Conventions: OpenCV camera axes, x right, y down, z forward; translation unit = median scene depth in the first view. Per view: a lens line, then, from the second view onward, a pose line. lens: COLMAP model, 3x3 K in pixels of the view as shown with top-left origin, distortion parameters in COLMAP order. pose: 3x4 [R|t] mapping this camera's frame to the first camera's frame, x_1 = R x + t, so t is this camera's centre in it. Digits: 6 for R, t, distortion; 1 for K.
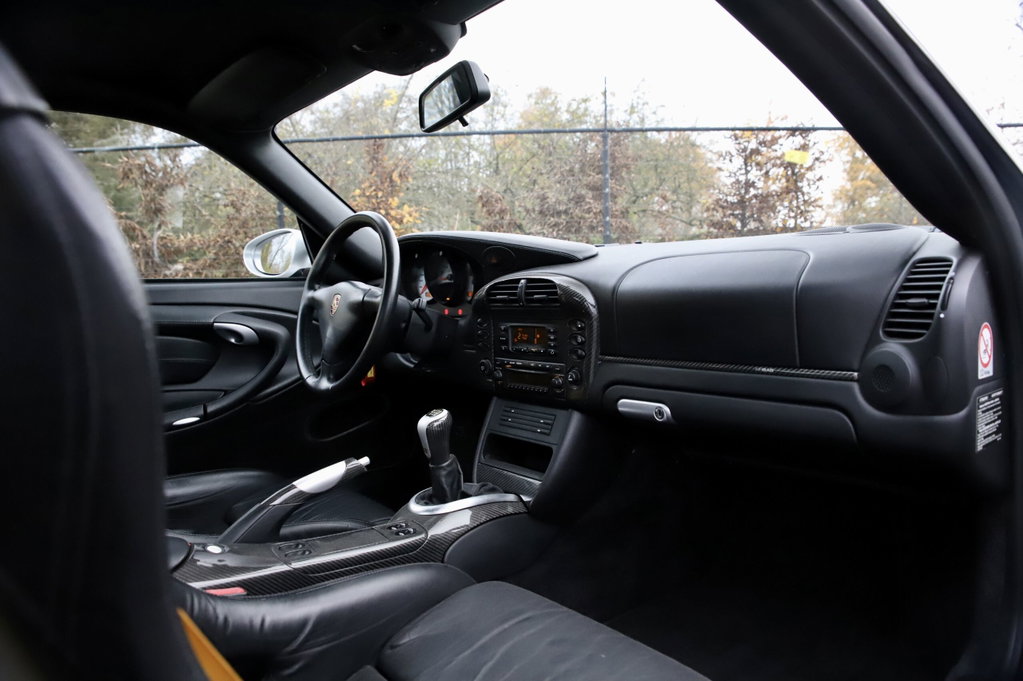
lens RADIAL K [[698.3, 0, 511.5], [0, 698.3, 340.5], [0, 0, 1]] dist [-0.148855, -0.000277]
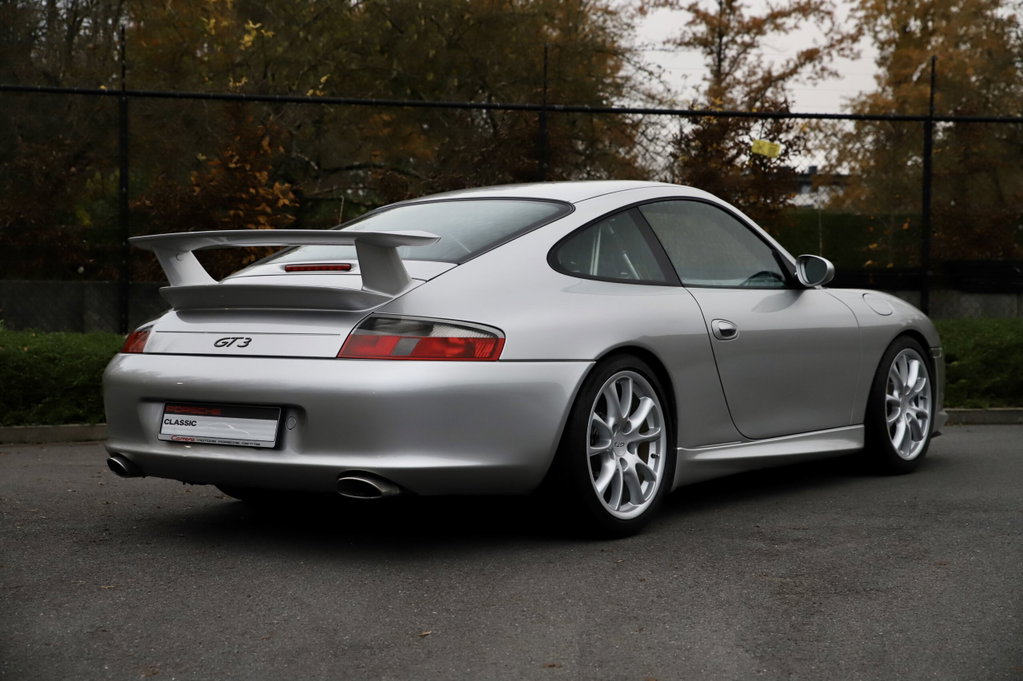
lens RADIAL K [[1662.2, 0, 511.5], [0, 1662.2, 340.5], [0, 0, 1]] dist [0.113572, 0.067173]
pose [[0.971766, 0.018048, 0.235255, -0.140925], [-0.005939, 0.998625, -0.052079, 0.030994], [-0.235872, 0.049211, 0.970537, -0.355438]]
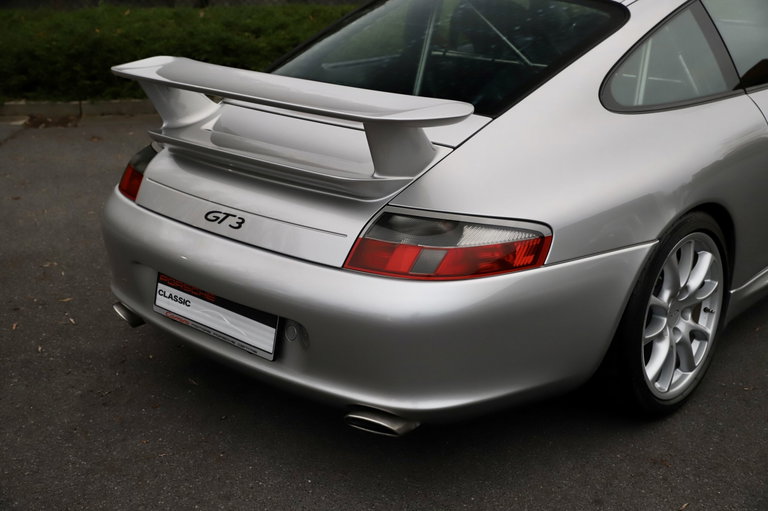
lens RADIAL K [[1031.4, 0, 384.0], [0, 1031.4, 255.5], [0, 0, 1]] dist [0.022261, 0.017651]
pose [[0.991555, -0.033182, 0.125374, -0.111771], [-0.001678, 0.963352, 0.268235, -0.027021], [-0.129679, -0.266180, 0.955160, -0.189362]]
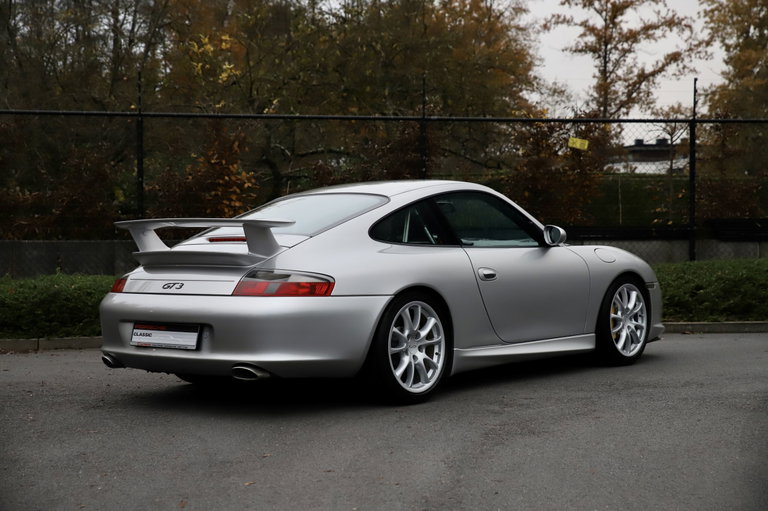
lens RADIAL K [[1247.8, 0, 384.0], [0, 1247.8, 255.5], [0, 0, 1]] dist [0.113572, 0.067173]
pose [[0.984496, 0.011930, 0.175001, -0.120447], [-0.000533, 0.997884, -0.065024, 0.031155], [-0.175406, 0.063922, 0.982419, -0.439785]]
